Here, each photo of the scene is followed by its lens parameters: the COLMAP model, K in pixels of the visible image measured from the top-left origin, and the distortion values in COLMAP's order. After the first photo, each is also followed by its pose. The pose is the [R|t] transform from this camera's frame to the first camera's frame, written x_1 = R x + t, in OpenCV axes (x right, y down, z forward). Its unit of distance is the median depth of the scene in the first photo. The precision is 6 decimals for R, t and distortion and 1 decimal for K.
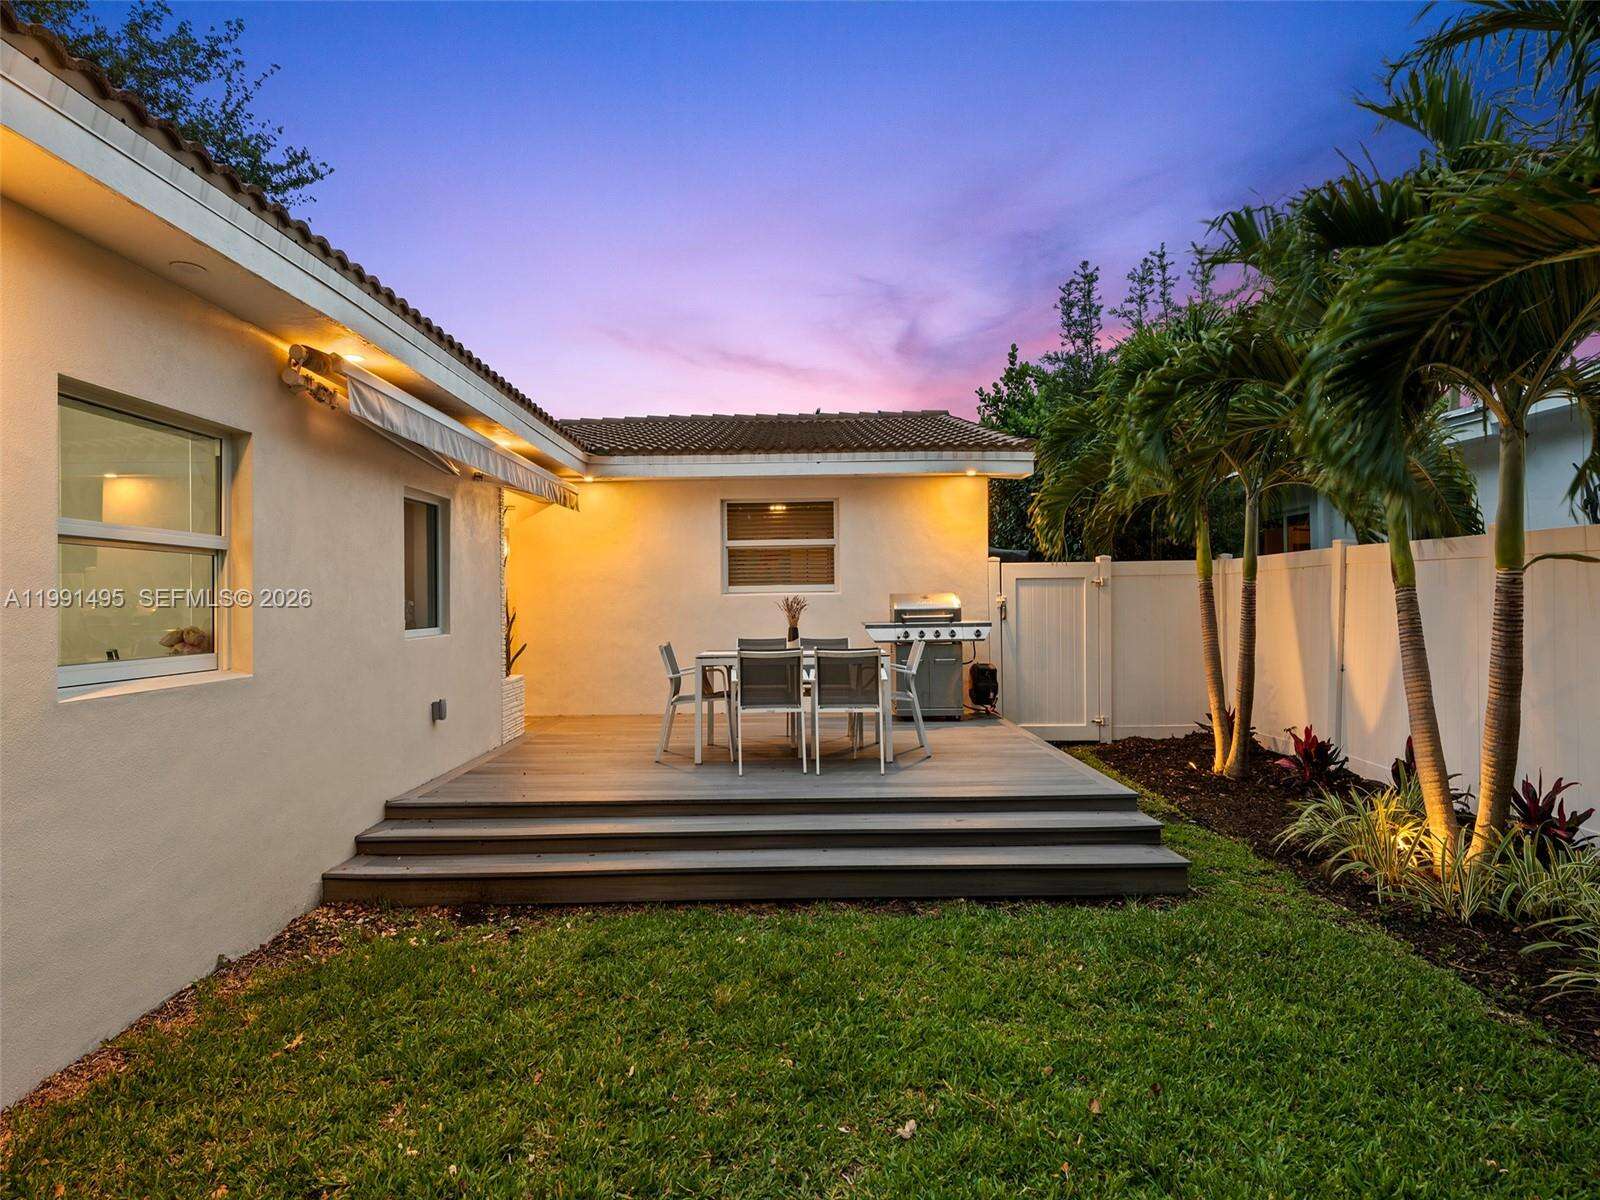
lens RADIAL K [[831.4, 0, 800.8], [0, 831.4, 592.7], [0, 0, 1]] dist [0.001971, -0.001335]
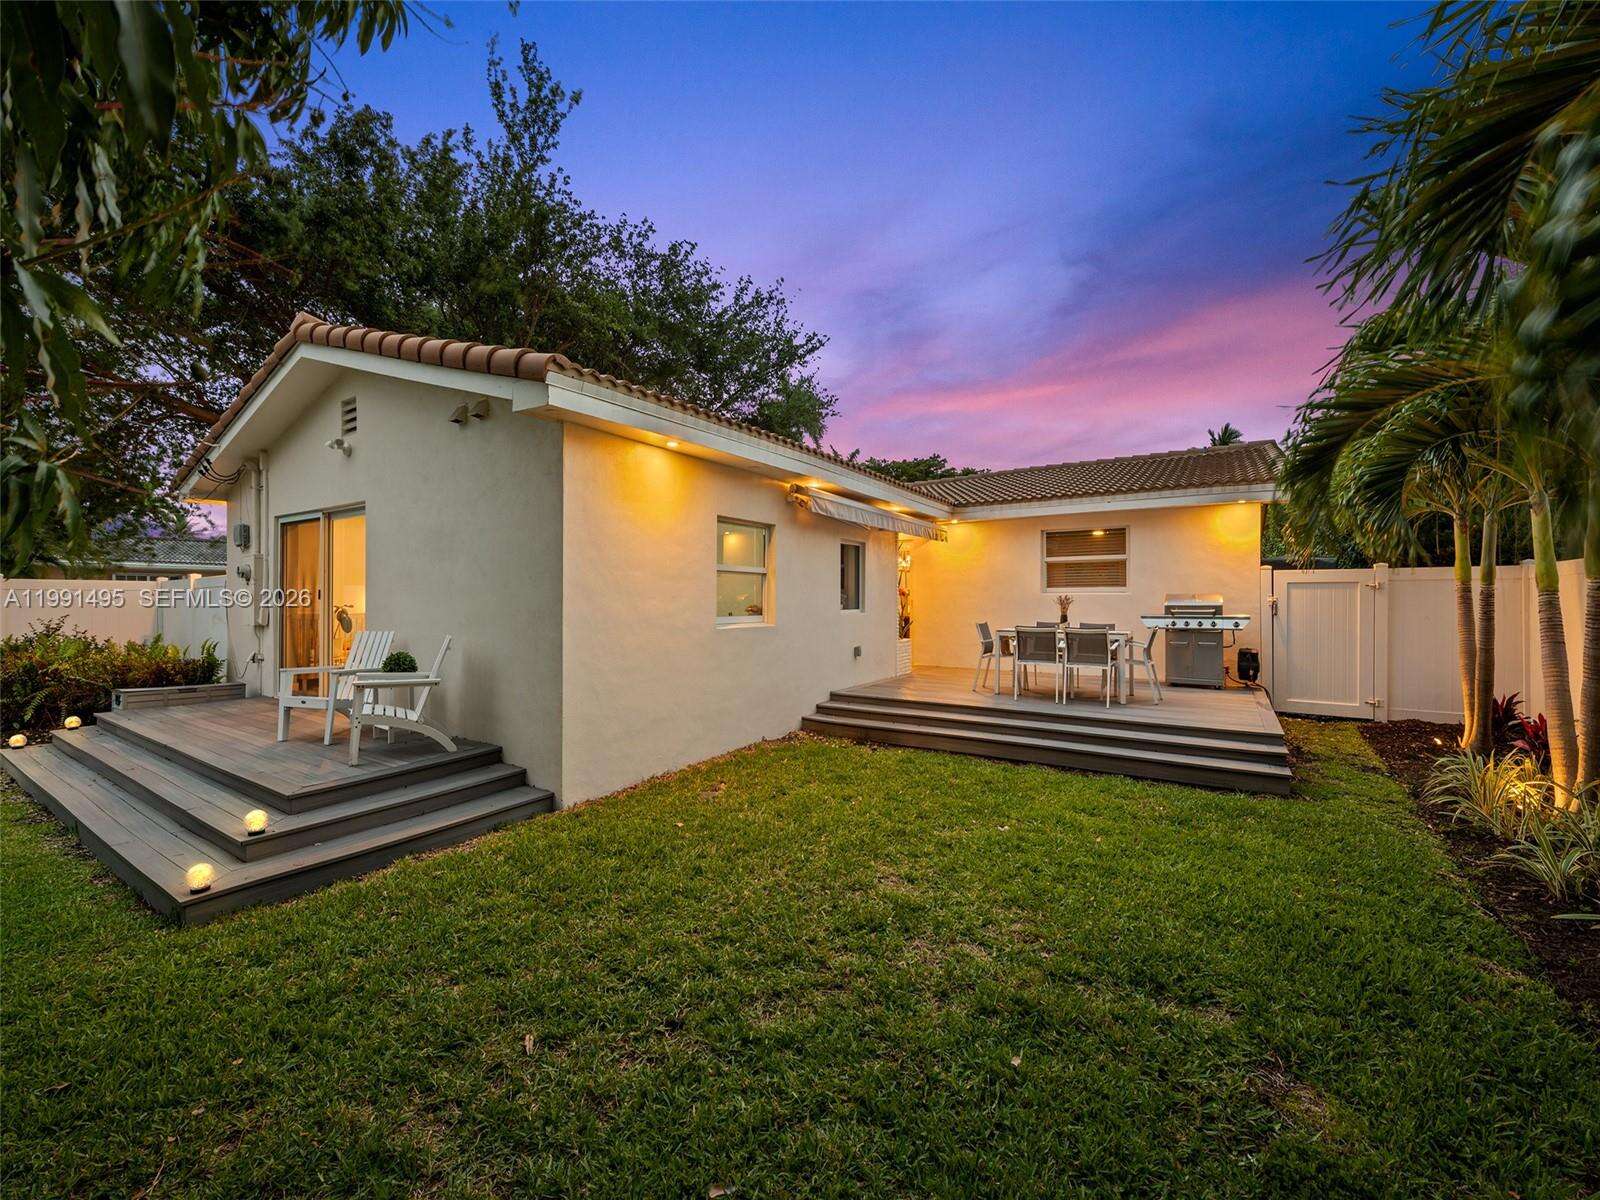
lens RADIAL K [[646.3, 0, 790.6], [0, 646.3, 603.3], [0, 0, 1]] dist [-0.000668, -0.000590]
pose [[0.831820, 0.016666, -0.554795, 0.241695], [-0.006526, 0.999774, 0.020249, -0.001275], [0.555007, -0.013223, 0.831741, -0.309546]]
